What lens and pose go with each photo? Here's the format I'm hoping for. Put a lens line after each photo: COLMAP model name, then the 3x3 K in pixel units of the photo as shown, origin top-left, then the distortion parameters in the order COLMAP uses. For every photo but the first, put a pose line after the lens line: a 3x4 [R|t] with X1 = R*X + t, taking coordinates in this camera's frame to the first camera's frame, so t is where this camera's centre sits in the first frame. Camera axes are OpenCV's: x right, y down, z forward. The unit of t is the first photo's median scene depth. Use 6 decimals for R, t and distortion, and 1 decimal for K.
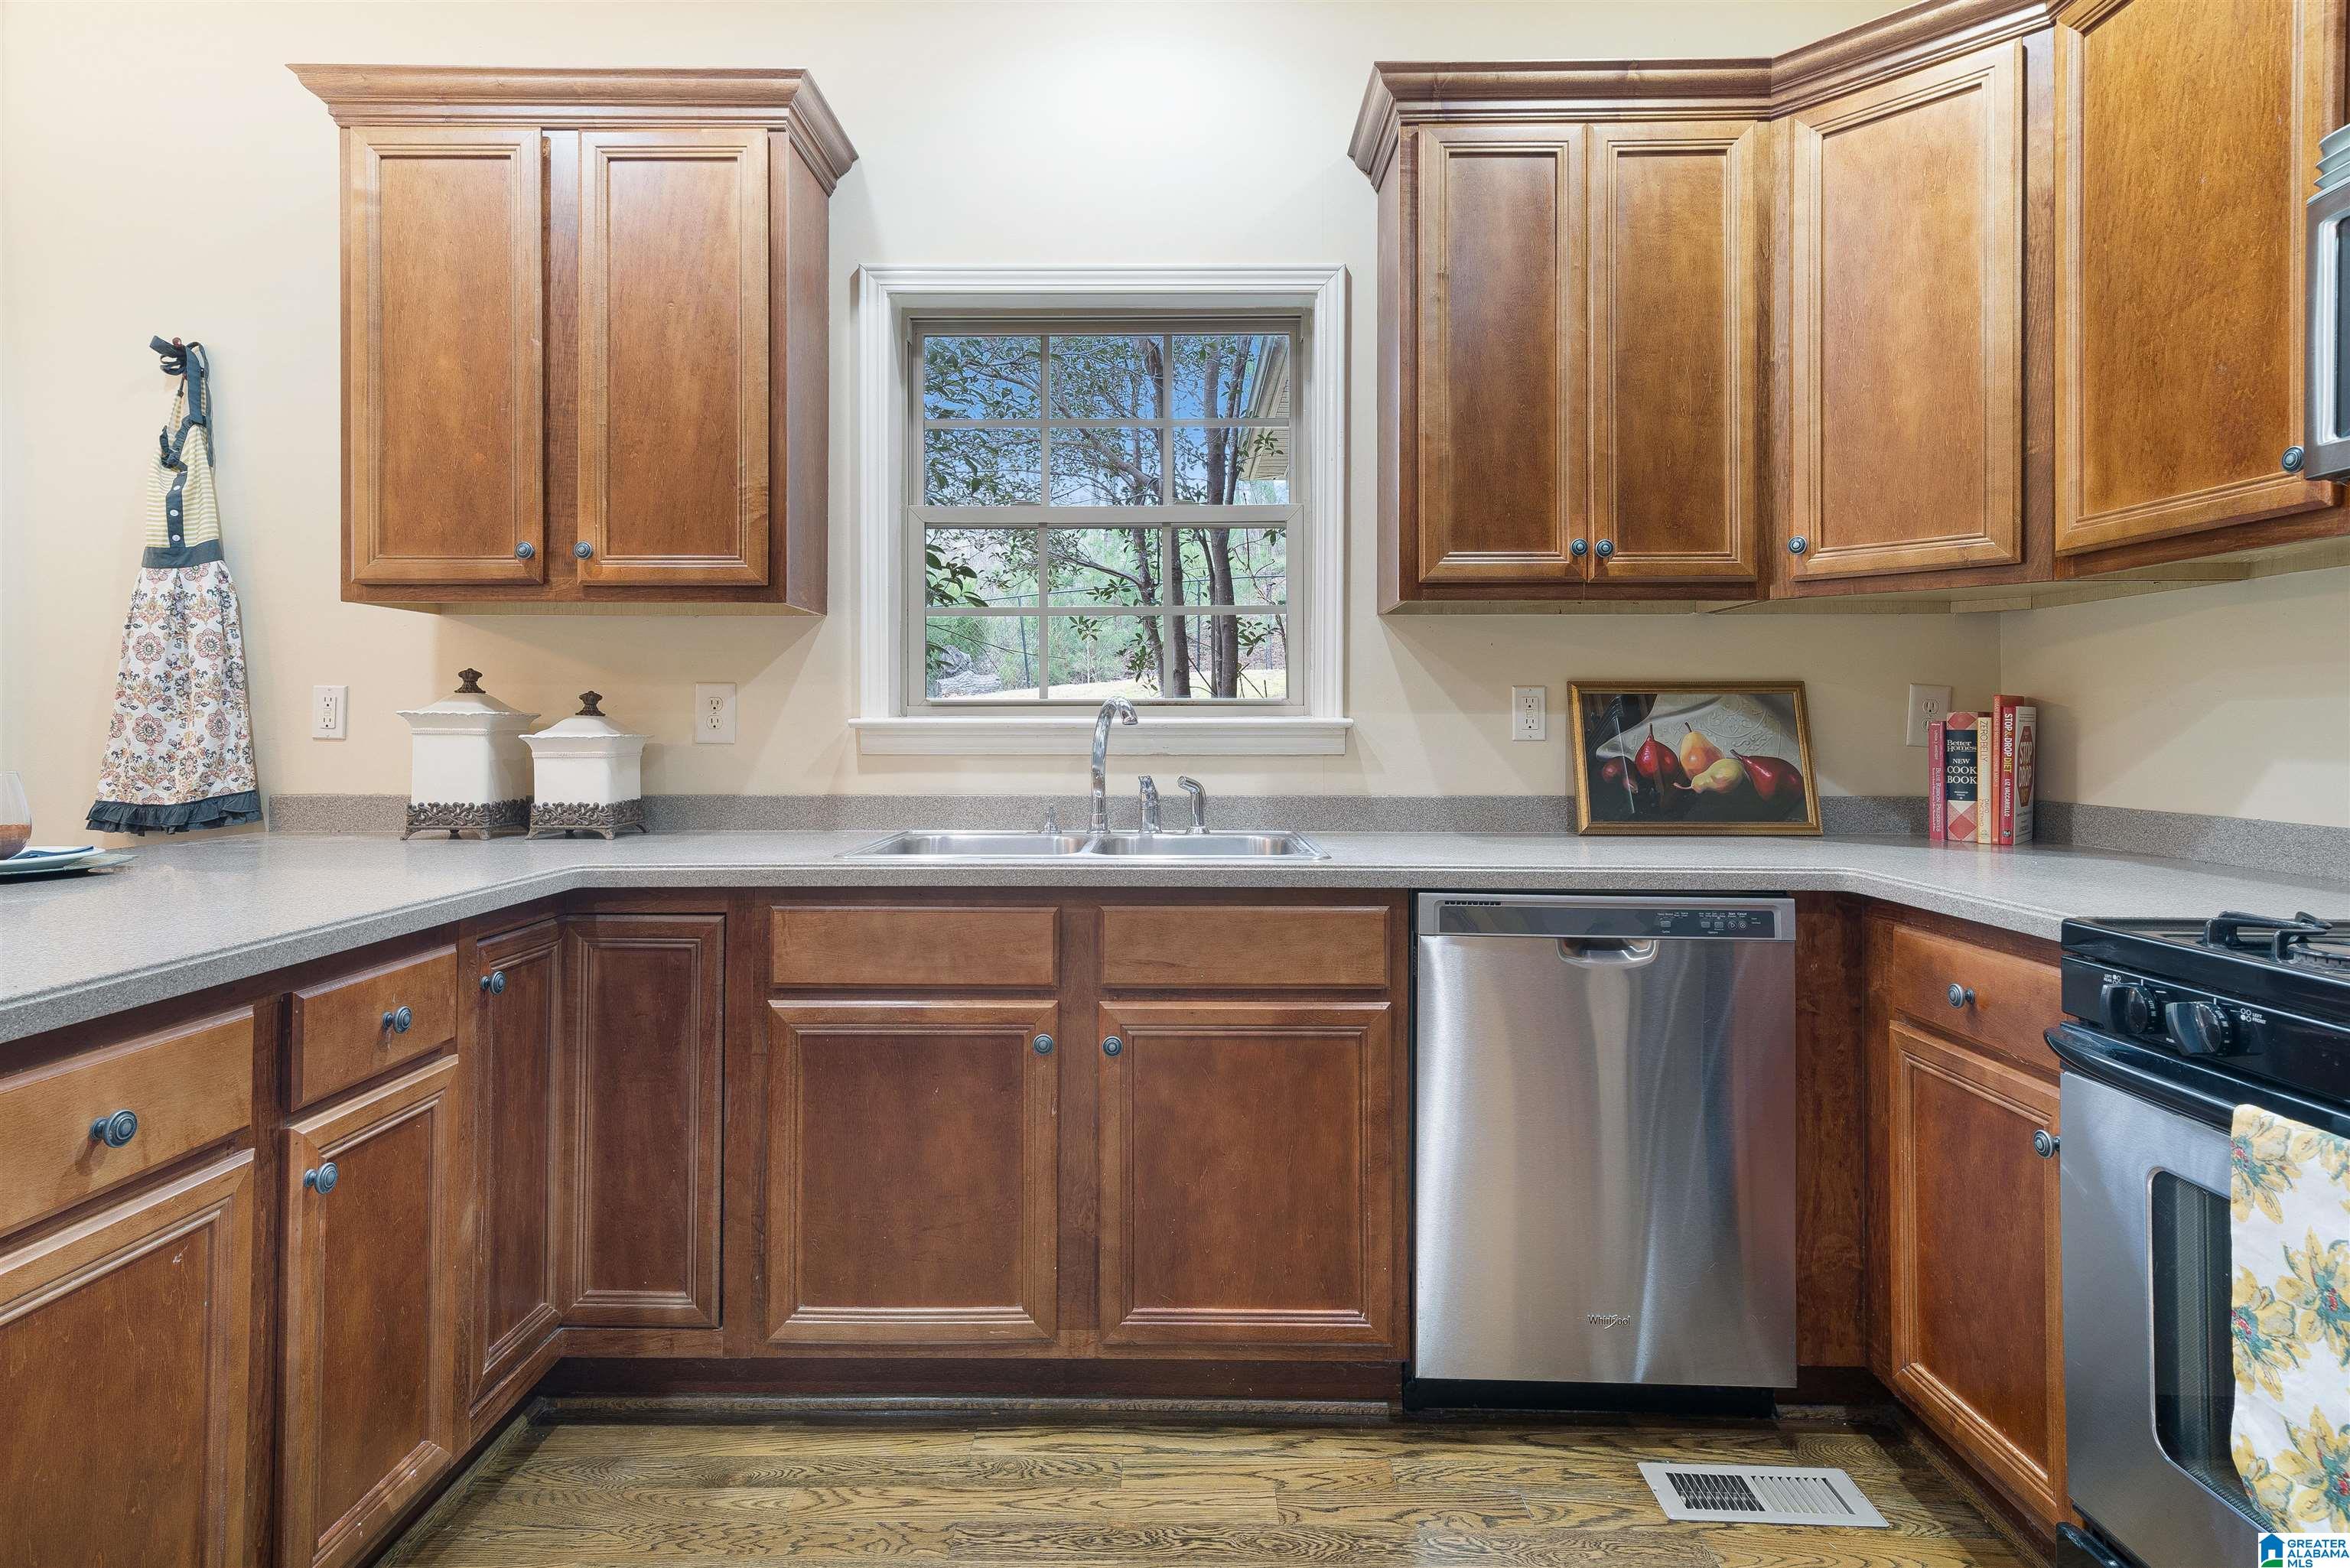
lens RADIAL K [[1270.7, 0, 1174.2], [0, 1270.7, 716.8], [0, 0, 1]] dist [0.017140, 0.000936]
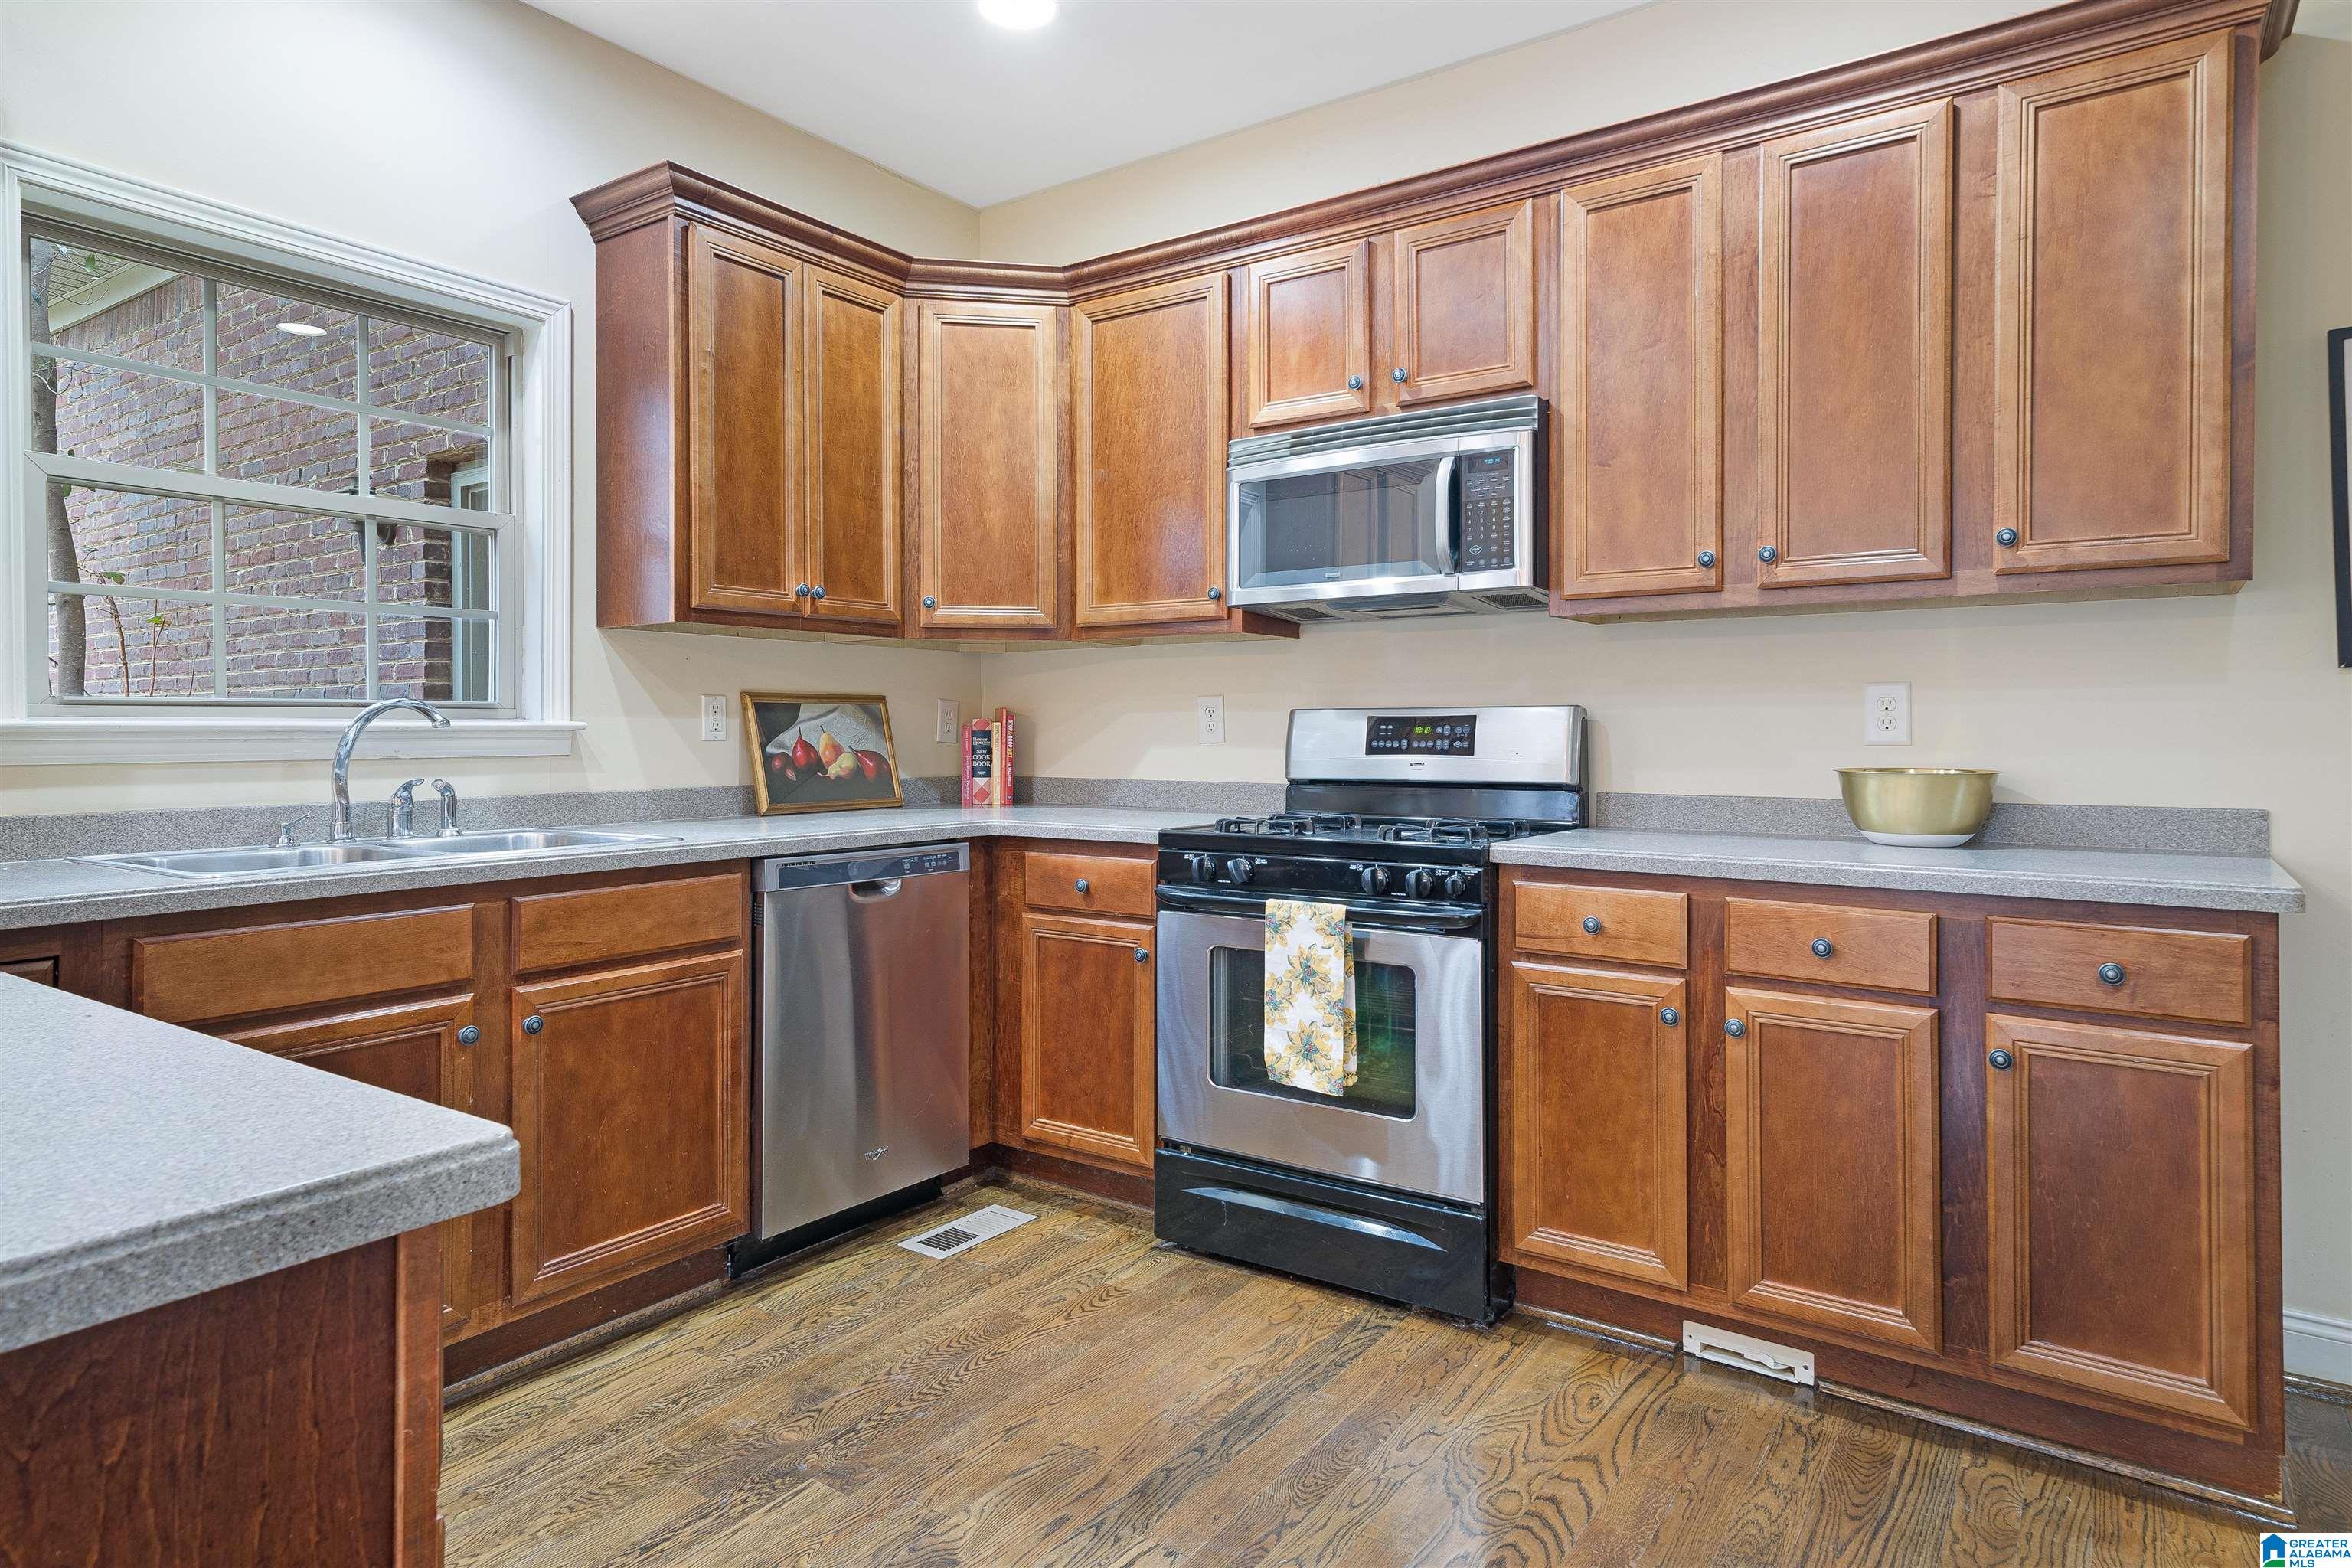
lens RADIAL K [[1332.1, 0, 1173.7], [0, 1332.1, 731.7], [0, 0, 1]] dist [0.027946, 0.000315]
pose [[0.565587, -0.003222, 0.824683, -0.647137], [-0.004489, 0.999966, 0.006986, -0.000502], [-0.824677, -0.007653, 0.565553, -0.086894]]
